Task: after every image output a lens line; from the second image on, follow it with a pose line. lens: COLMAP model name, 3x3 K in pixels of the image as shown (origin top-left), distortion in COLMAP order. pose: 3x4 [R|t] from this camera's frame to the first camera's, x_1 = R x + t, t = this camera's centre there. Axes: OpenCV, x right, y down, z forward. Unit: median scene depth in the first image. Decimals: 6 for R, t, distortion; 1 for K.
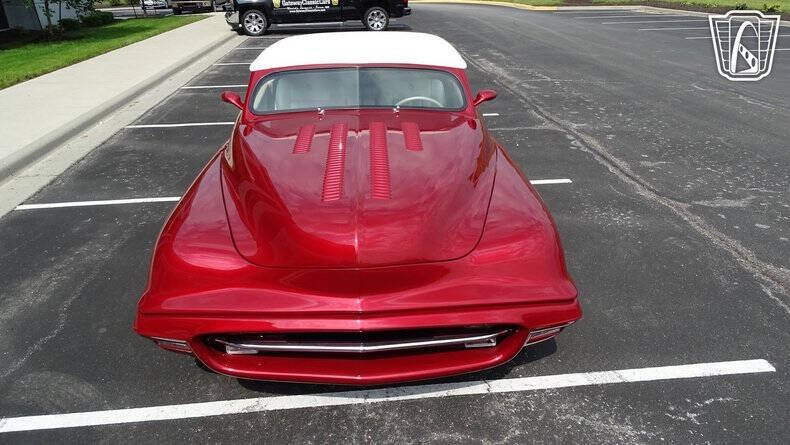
lens RADIAL K [[561.4, 0, 397.1], [0, 561.4, 223.6], [0, 0, 1]] dist [0.002140, -0.003193]
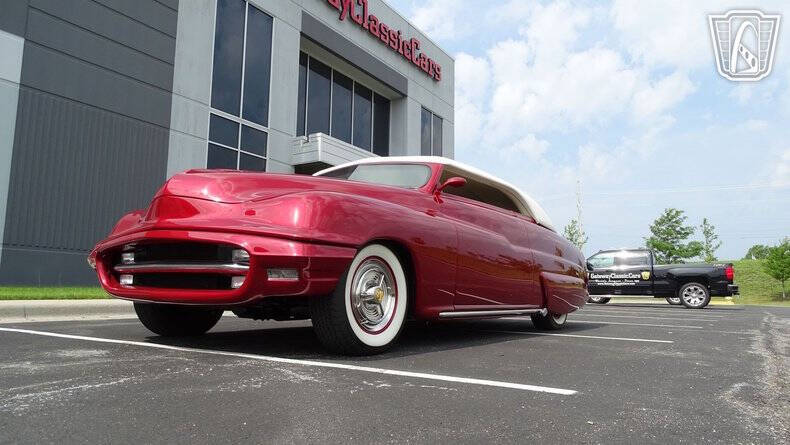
lens RADIAL K [[561.4, 0, 397.1], [0, 561.4, 223.6], [0, 0, 1]] dist [0.002140, -0.003193]
pose [[0.793265, -0.043346, -0.607331, 0.973679], [-0.278244, 0.861413, -0.424909, 0.449954], [0.541581, 0.506052, 0.671268, 0.332011]]
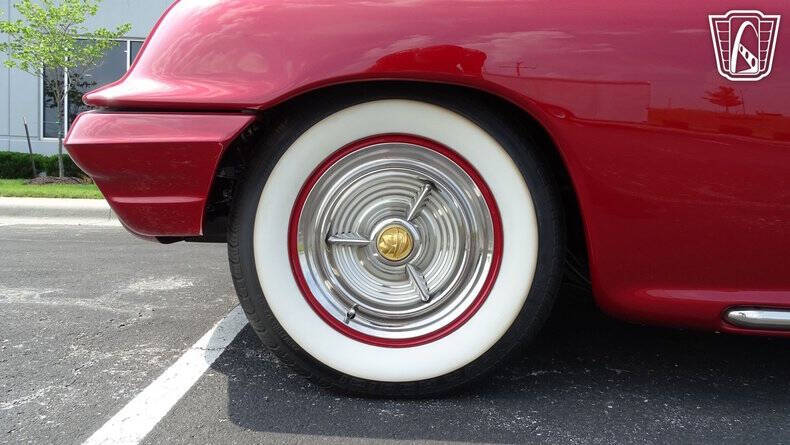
lens RADIAL K [[561.4, 0, 397.1], [0, 561.4, 223.6], [0, 0, 1]] dist [0.002140, -0.003193]
pose [[-0.064211, 0.077030, -0.994959, 0.661825], [-0.439984, 0.892696, 0.097507, 0.060939], [0.895707, 0.444027, -0.023429, 1.127656]]
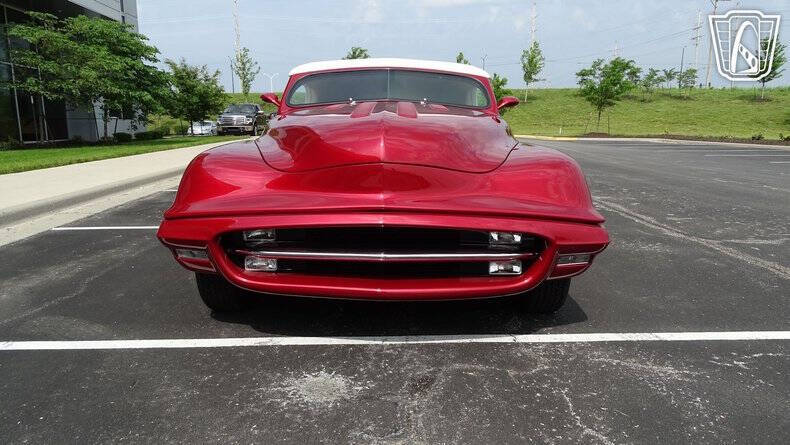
lens RADIAL K [[562.8, 0, 395.0], [0, 562.8, 222.5], [0, 0, 1]] dist [0.002684, -0.001099]
pose [[0.998439, 0.026909, -0.048934, 0.004018], [-0.037920, 0.969952, -0.240323, 0.339519], [0.040997, 0.241803, 0.969459, 0.031963]]
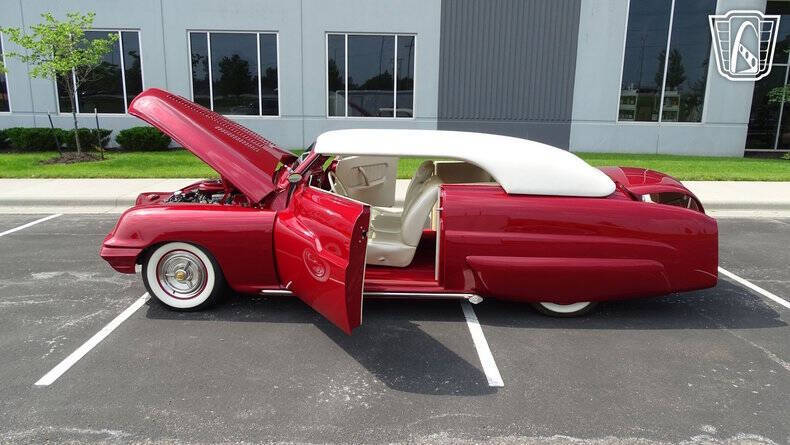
lens RADIAL K [[561.4, 0, 397.1], [0, 561.4, 223.6], [0, 0, 1]] dist [0.002140, -0.003193]
pose [[-0.083435, 0.232394, -0.969036, 1.765391], [-0.416763, 0.875162, 0.245765, -0.684136], [0.905178, 0.424364, 0.023834, 1.589034]]
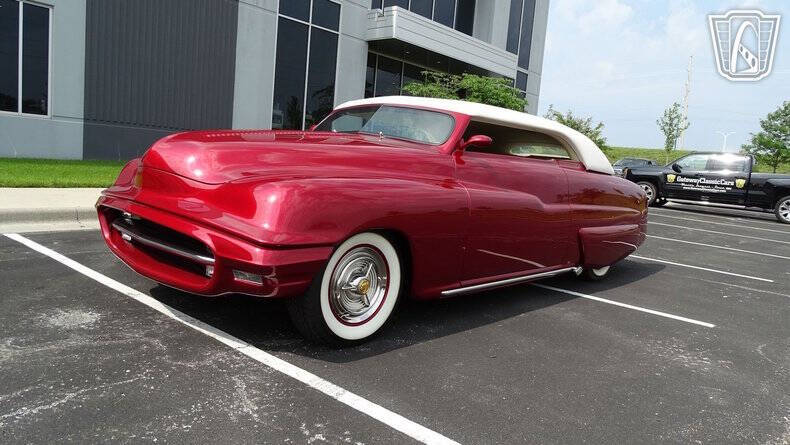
lens RADIAL K [[561.4, 0, 397.1], [0, 561.4, 223.6], [0, 0, 1]] dist [0.002140, -0.003193]
pose [[0.691910, 0.161963, -0.703583, 1.018476], [-0.381609, 0.909303, -0.165958, 0.155238], [0.612891, 0.383322, 0.690962, 0.404069]]
